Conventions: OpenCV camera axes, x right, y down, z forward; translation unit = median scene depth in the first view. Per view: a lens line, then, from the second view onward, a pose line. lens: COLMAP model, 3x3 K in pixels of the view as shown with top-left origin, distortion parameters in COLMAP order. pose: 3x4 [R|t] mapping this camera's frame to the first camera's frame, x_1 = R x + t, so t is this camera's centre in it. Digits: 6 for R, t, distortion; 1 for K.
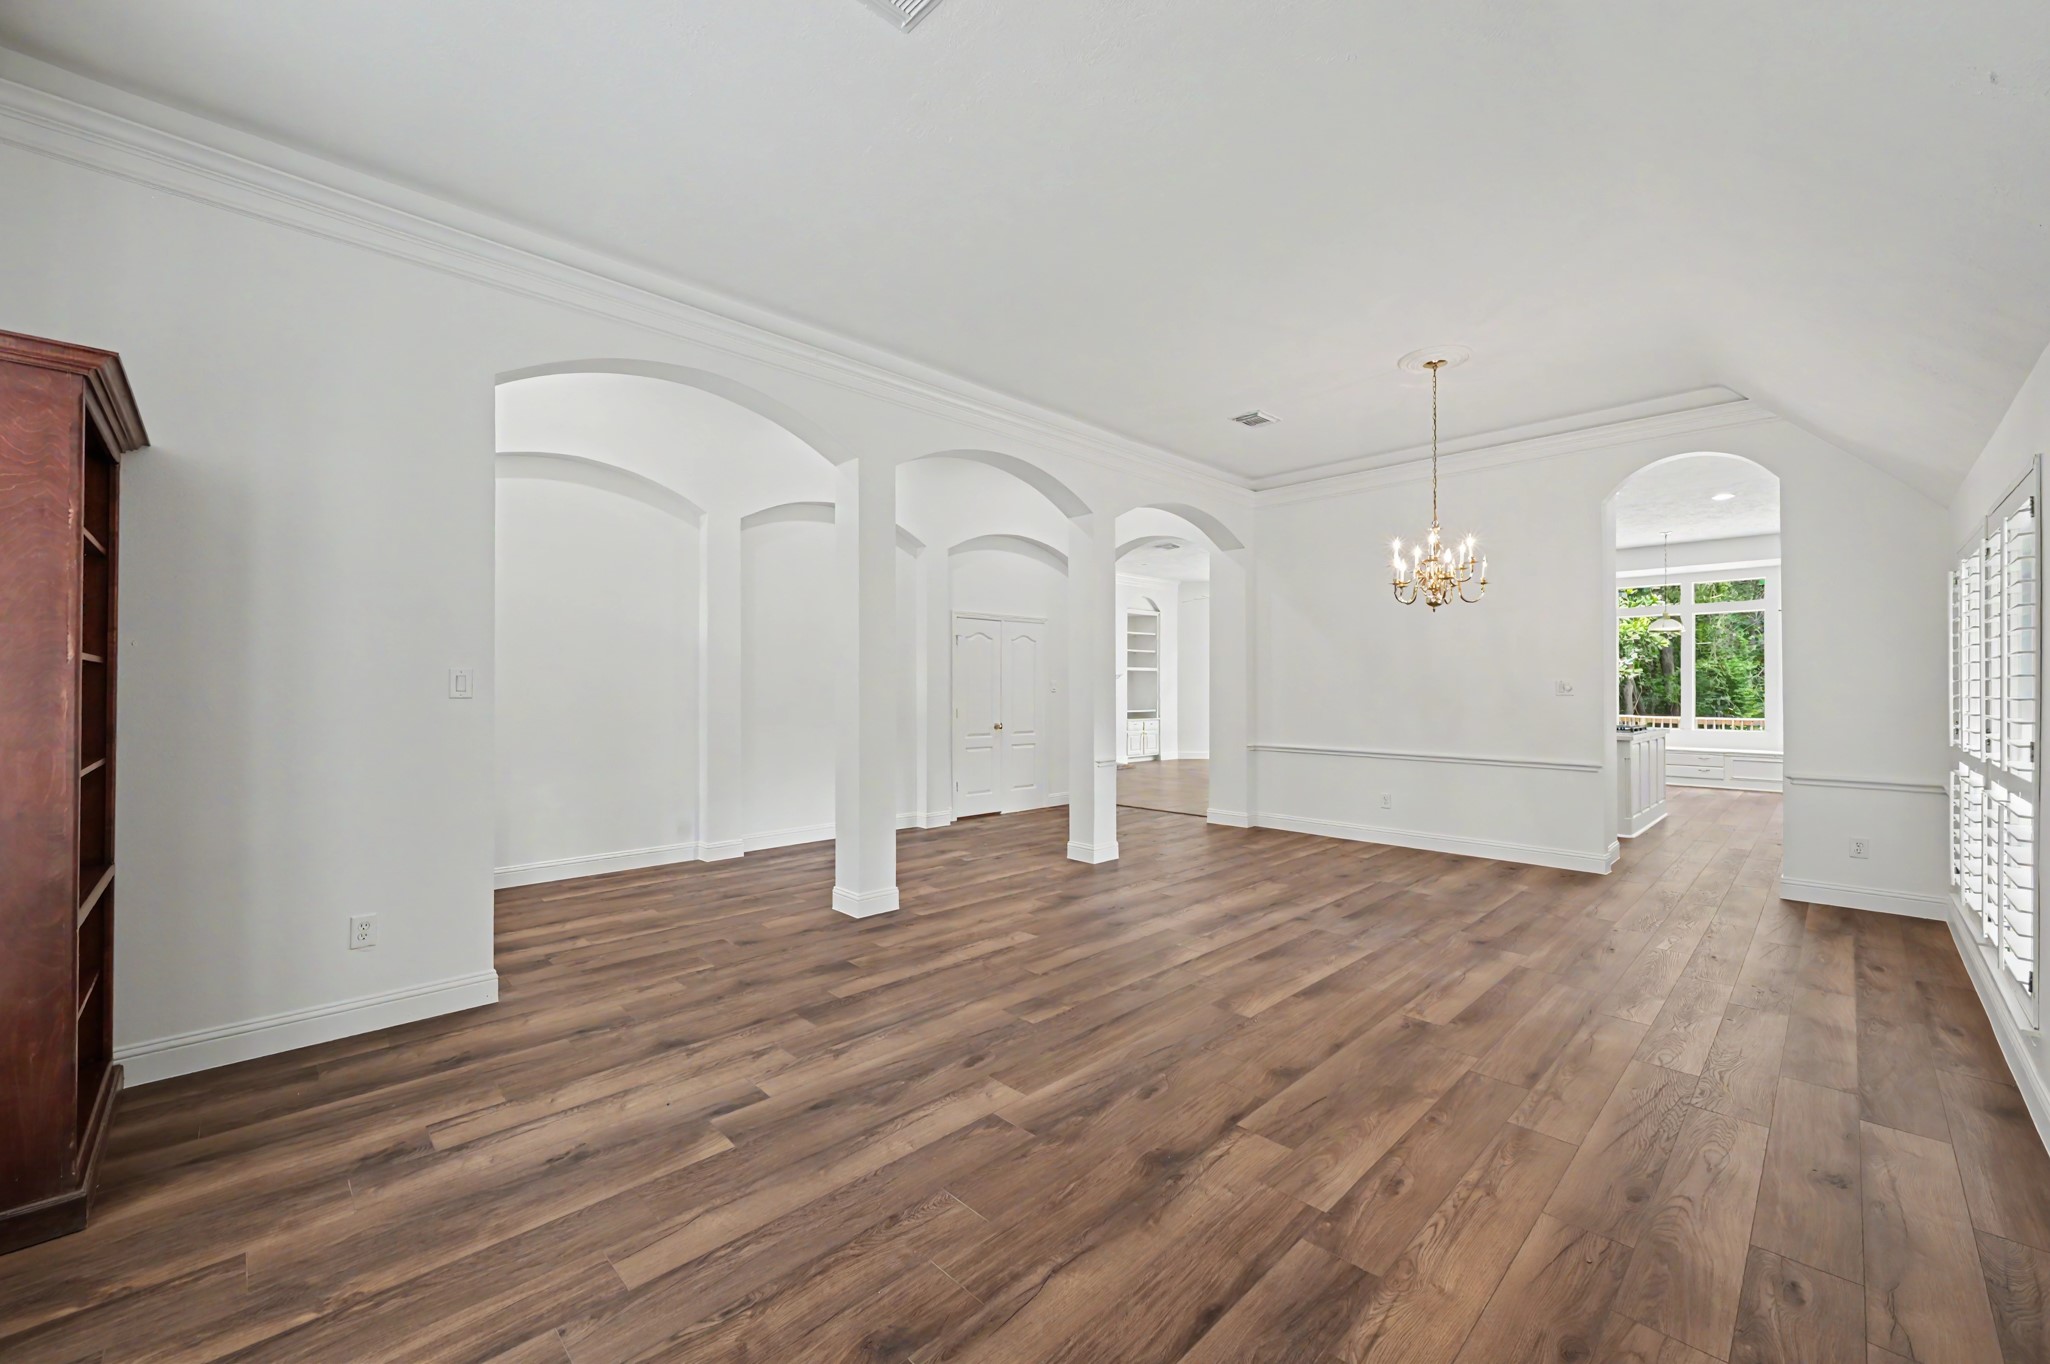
lens RADIAL K [[814.0, 0, 1020.9], [0, 814.0, 682.7], [0, 0, 1]] dist [-0.000036, 0.000050]
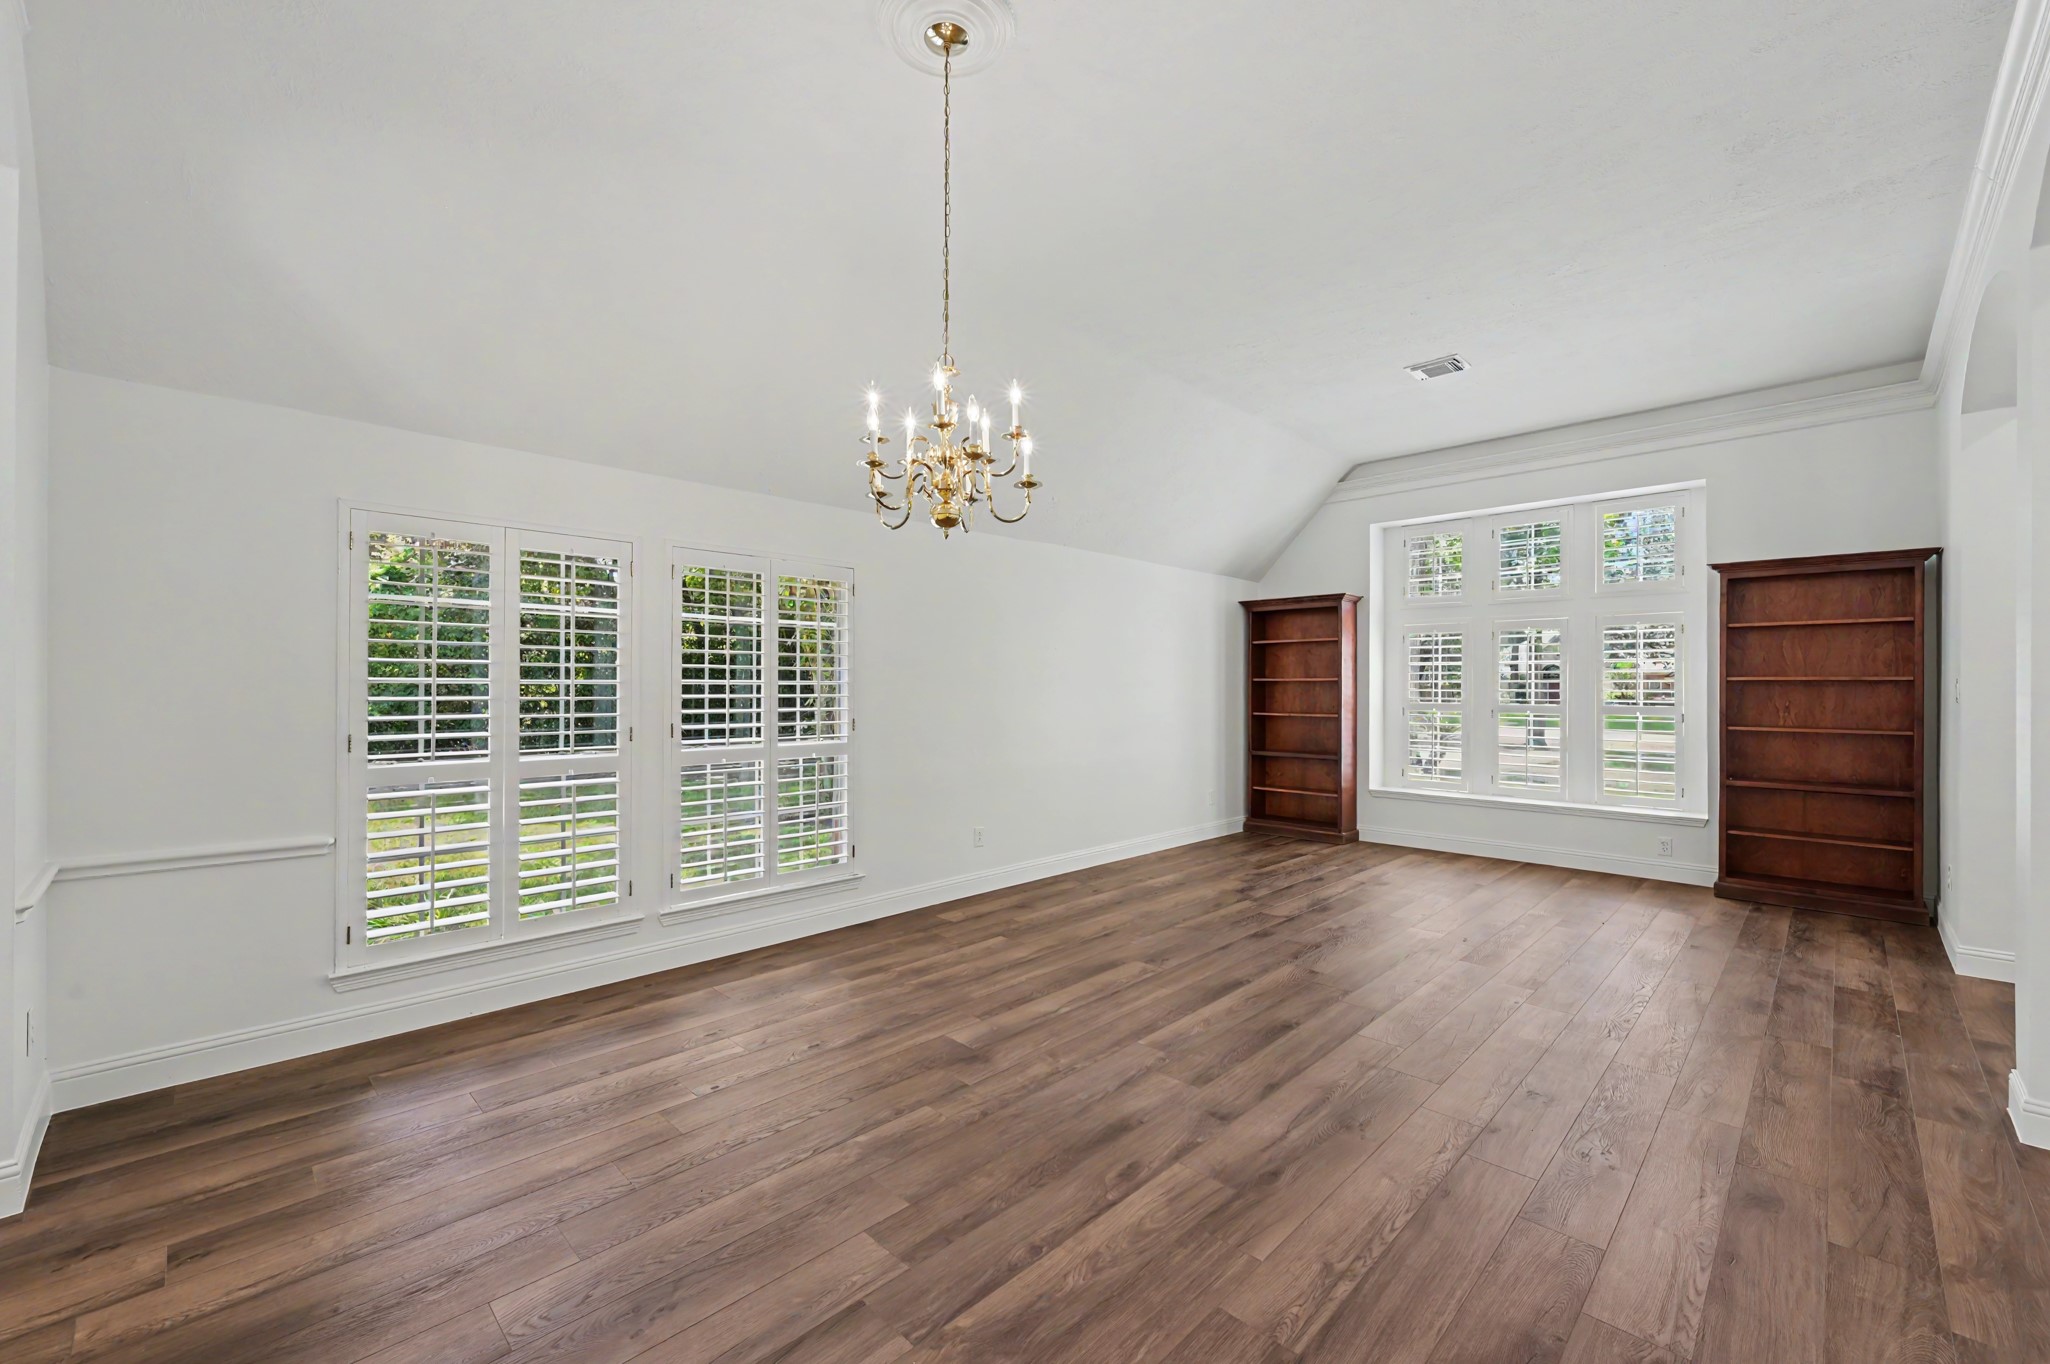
lens RADIAL K [[835.7, 0, 1022.9], [0, 835.7, 687.5], [0, 0, 1]] dist [-0.000011, -0.000004]
pose [[-0.999872, -0.003333, -0.015653, 0.595538], [-0.003325, 0.999994, -0.000505, 0.001899], [0.015655, -0.000453, -0.999877, 1.909947]]
